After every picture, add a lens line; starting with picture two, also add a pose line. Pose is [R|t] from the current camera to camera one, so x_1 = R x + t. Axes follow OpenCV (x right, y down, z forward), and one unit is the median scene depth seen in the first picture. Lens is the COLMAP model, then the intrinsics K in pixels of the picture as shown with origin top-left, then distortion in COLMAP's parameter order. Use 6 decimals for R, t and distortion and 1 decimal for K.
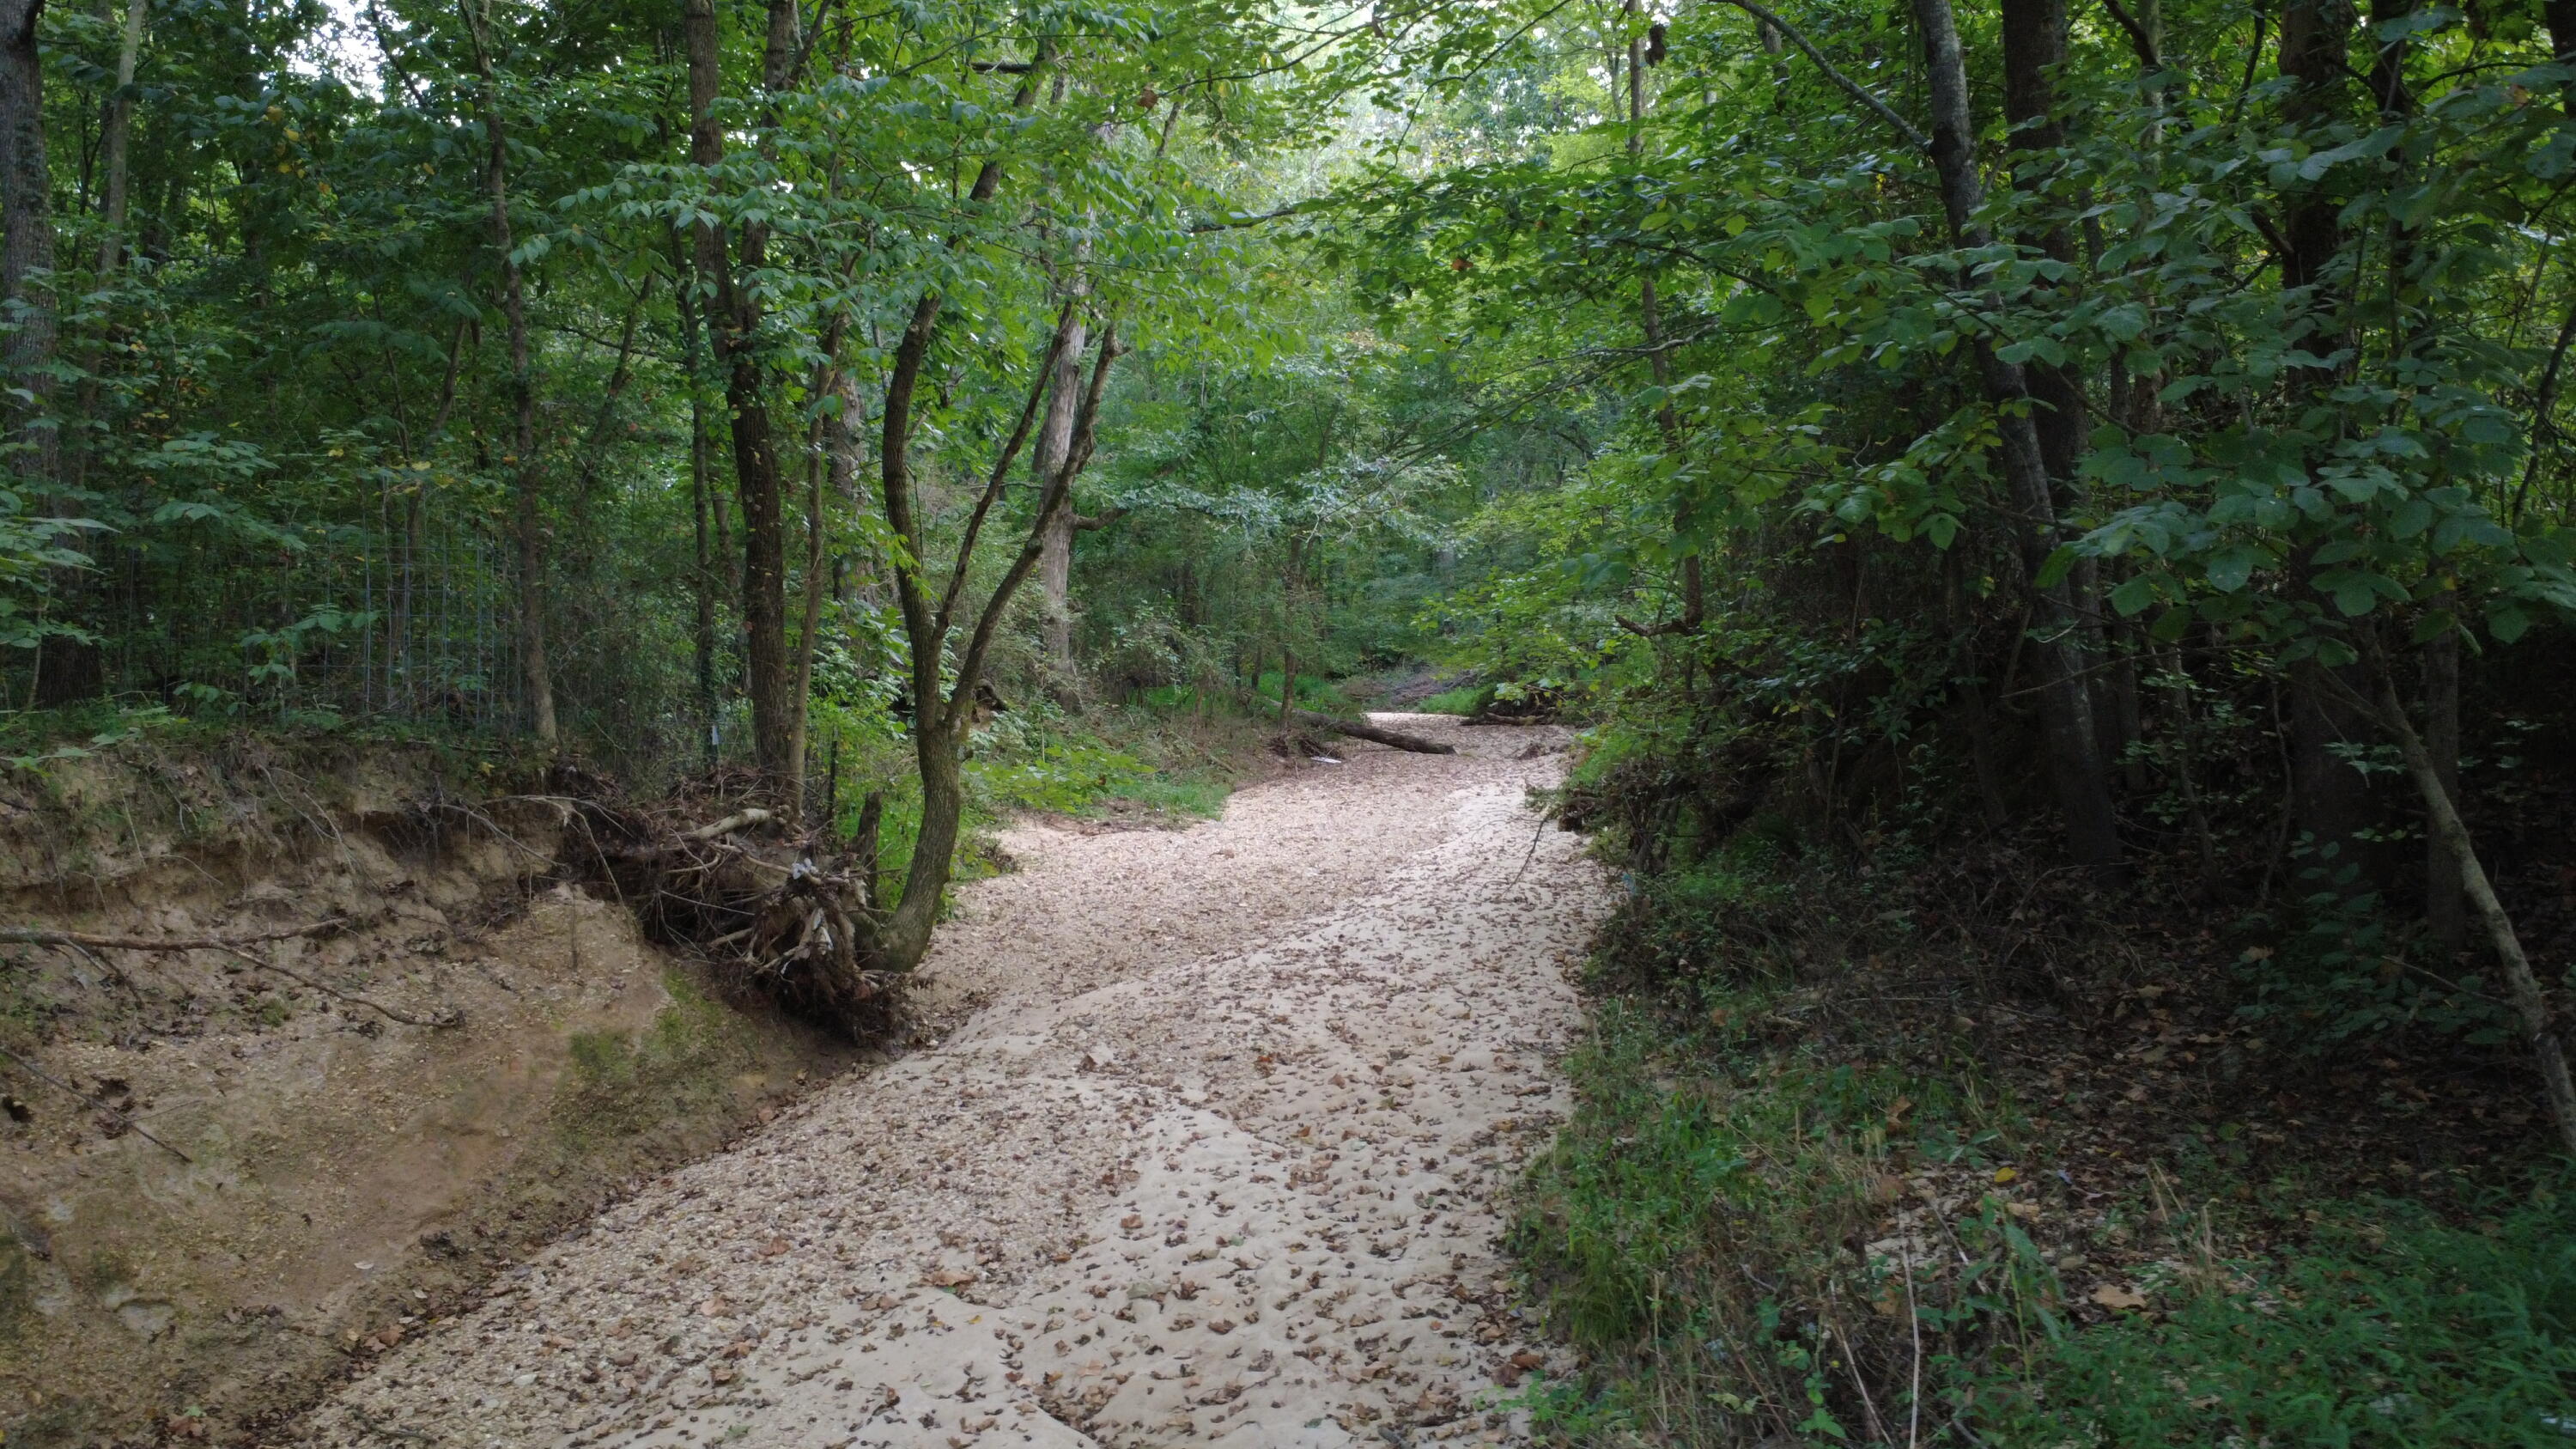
lens RADIAL K [[1879.8, 0, 1286.8], [0, 1879.8, 728.8], [0, 0, 1]] dist [-0.002029, 0.001741]
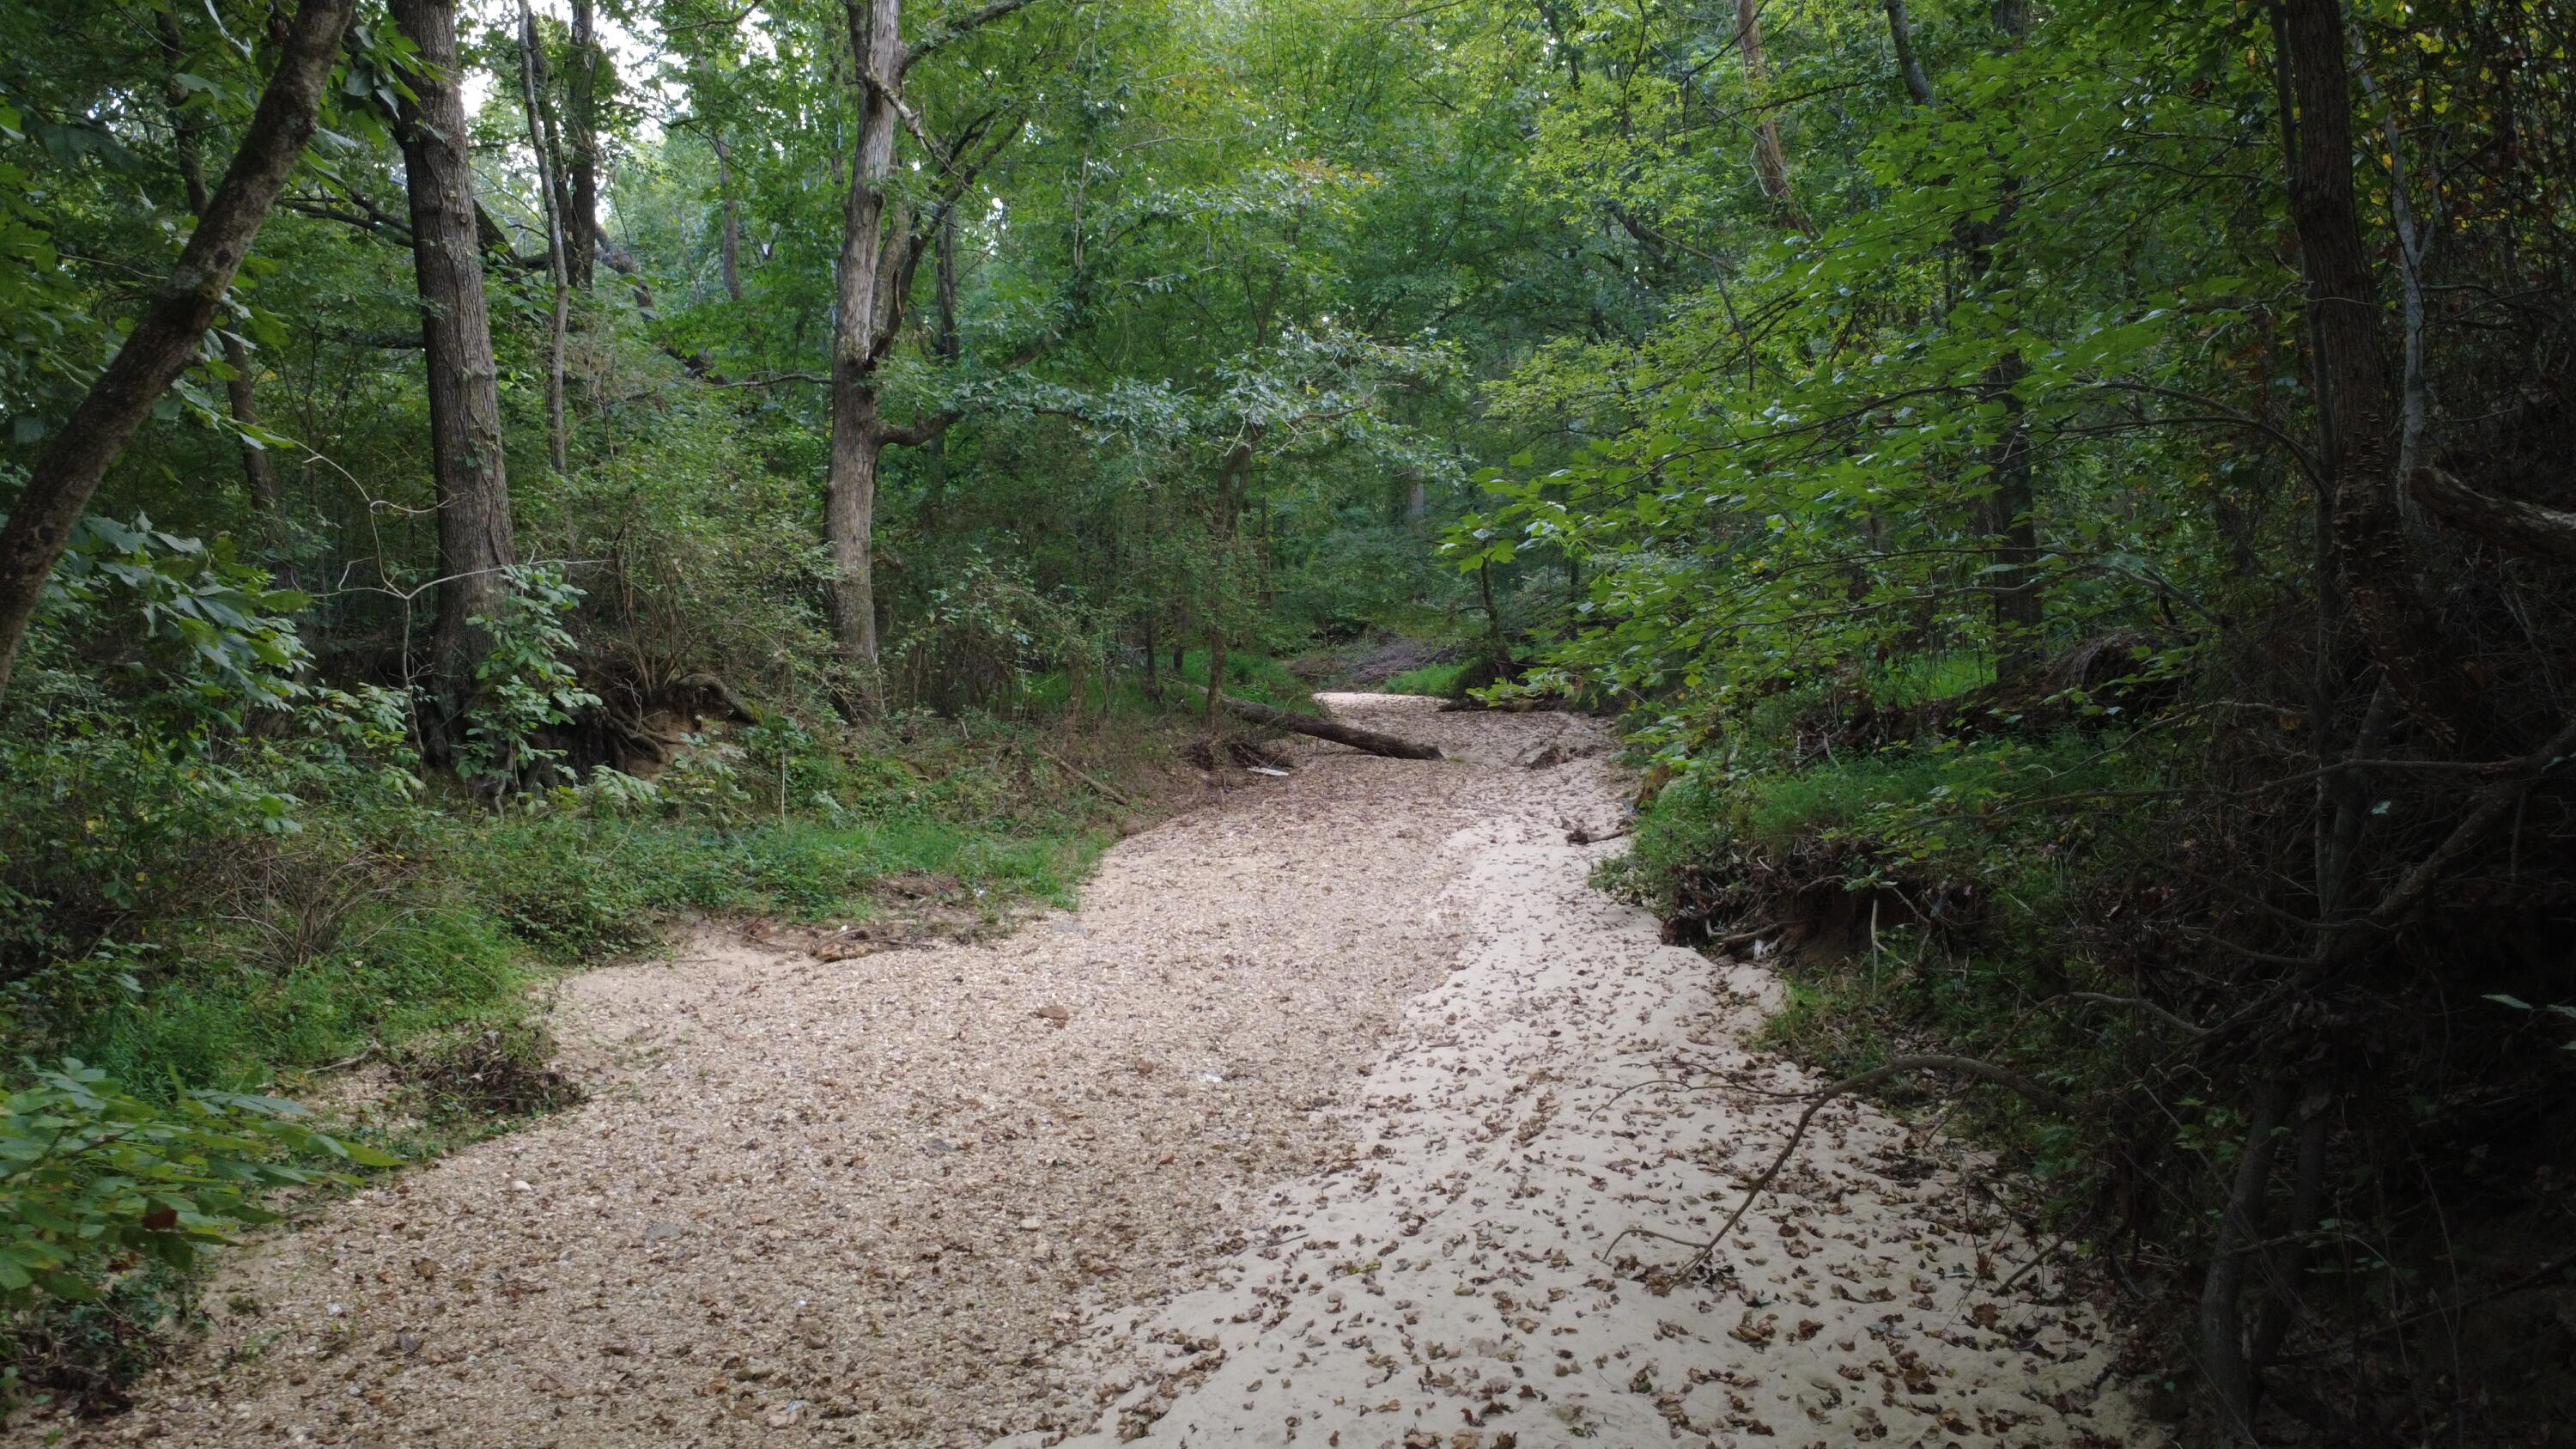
lens RADIAL K [[1879.8, 0, 1286.8], [0, 1879.8, 728.8], [0, 0, 1]] dist [-0.002029, 0.001741]
pose [[0.999718, -0.009604, 0.021719, 0.015513], [0.009232, 0.999810, 0.017173, -0.015175], [-0.021880, -0.016967, 0.999617, 0.329211]]
